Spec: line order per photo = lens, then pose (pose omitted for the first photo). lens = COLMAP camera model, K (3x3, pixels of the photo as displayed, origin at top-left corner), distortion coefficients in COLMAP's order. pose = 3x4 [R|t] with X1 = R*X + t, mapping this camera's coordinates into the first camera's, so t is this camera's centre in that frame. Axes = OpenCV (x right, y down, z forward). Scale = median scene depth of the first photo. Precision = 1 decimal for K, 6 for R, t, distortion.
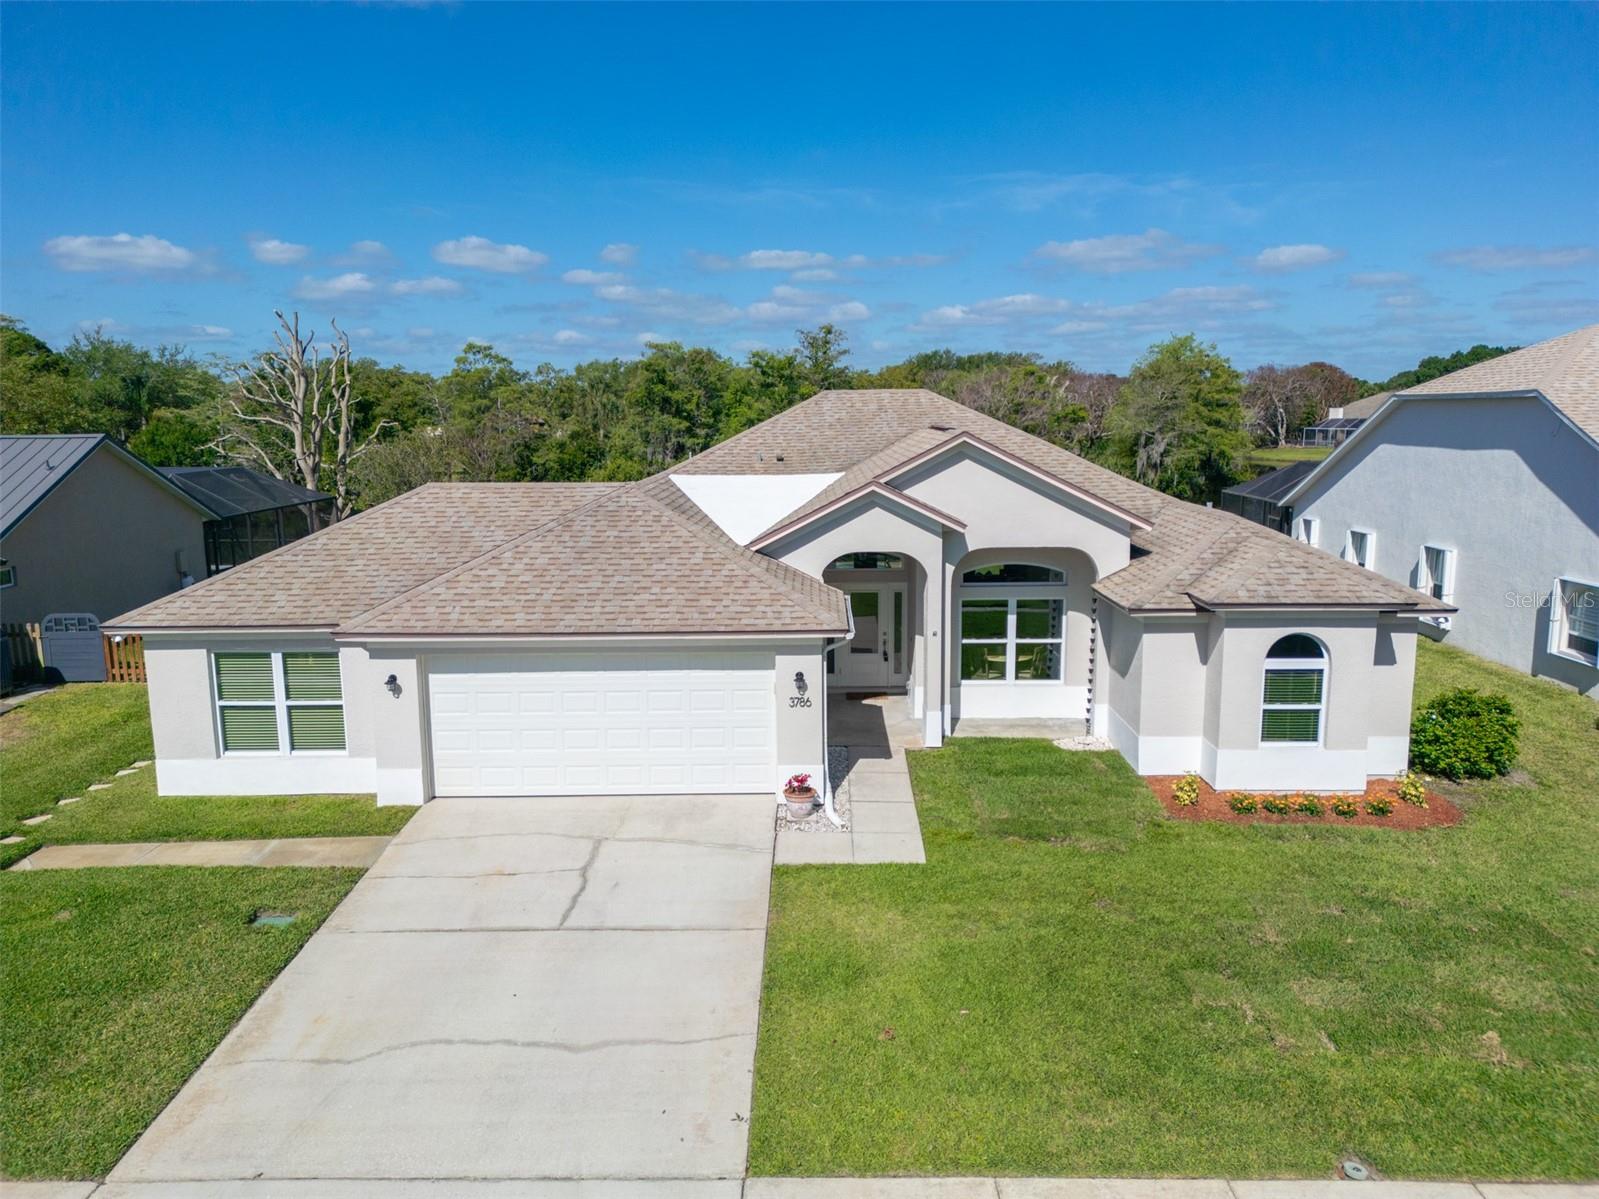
lens RADIAL K [[1122.9, 0, 799.0], [0, 1122.9, 598.3], [0, 0, 1]] dist [0.052730, -0.033509]
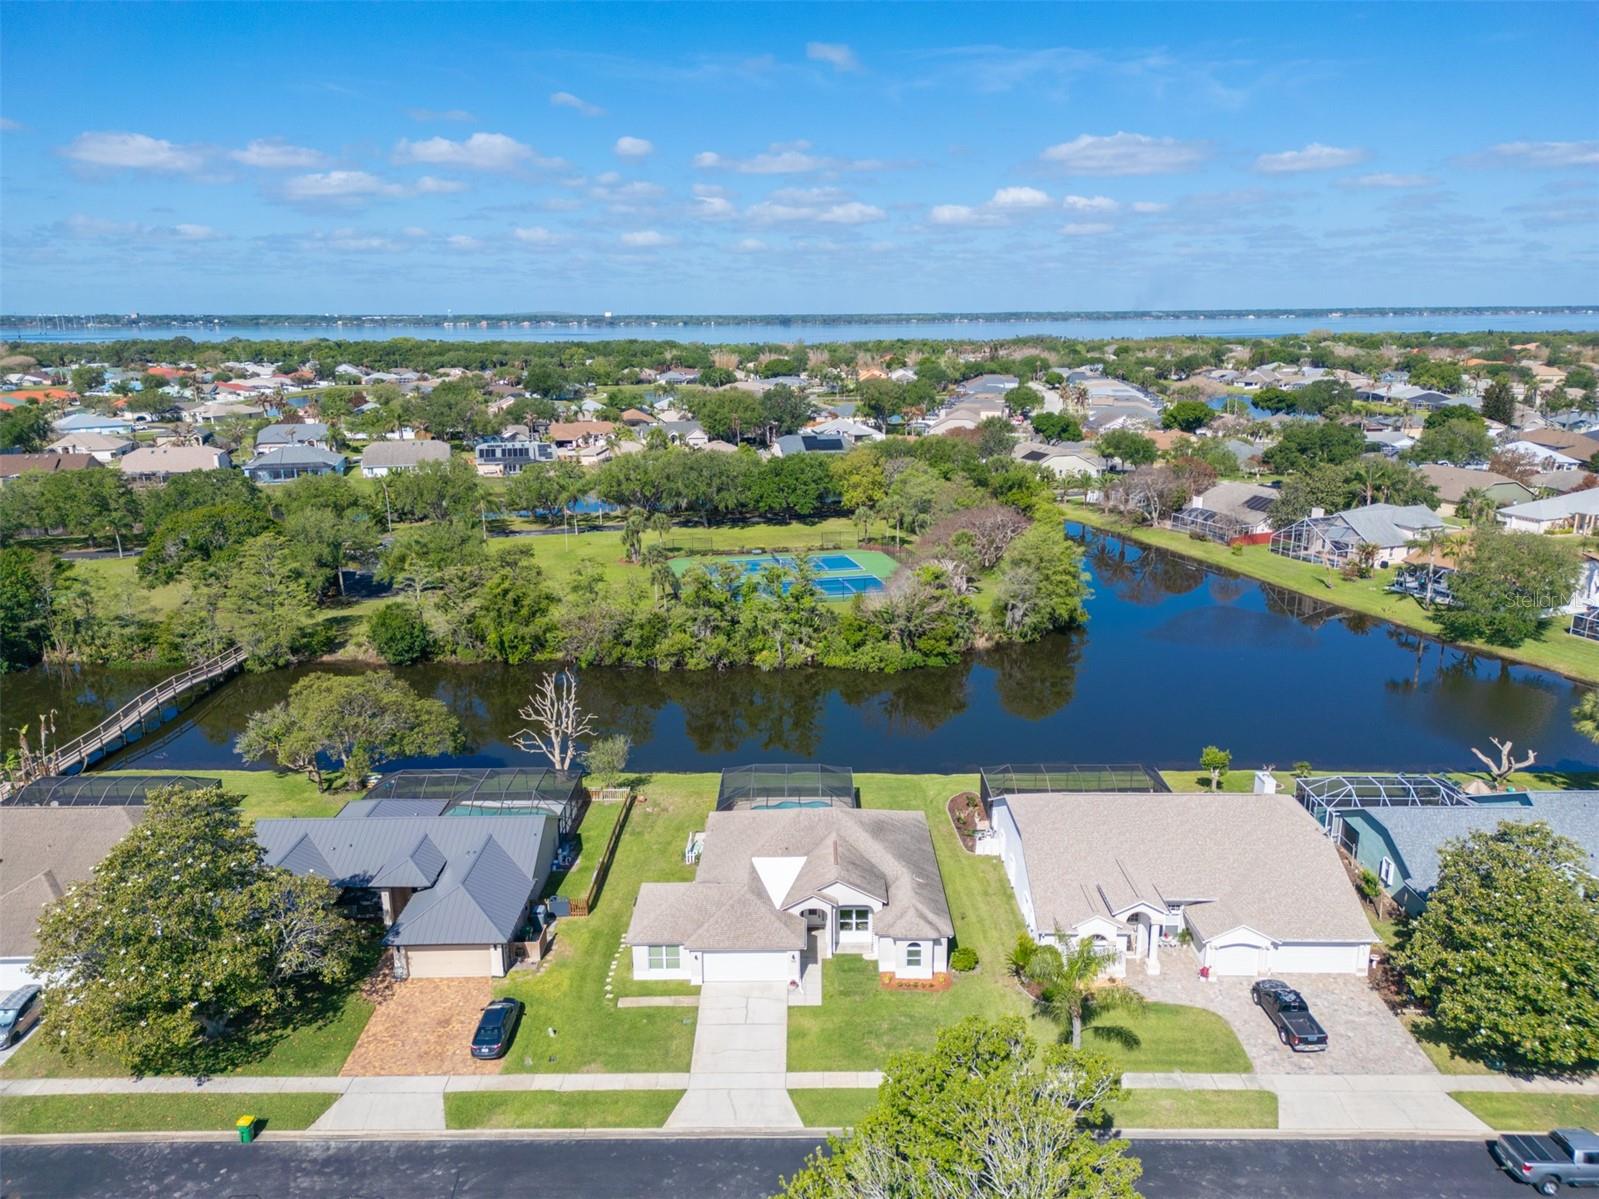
lens RADIAL K [[1122.9, 0, 803.9], [0, 1122.9, 601.2], [0, 0, 1]] dist [0.052730, -0.033509]
pose [[0.999872, -0.000611, 0.015960, -0.023839], [-0.000811, 0.996037, 0.088936, -1.464588], [-0.015951, -0.088938, 0.995909, -2.775595]]
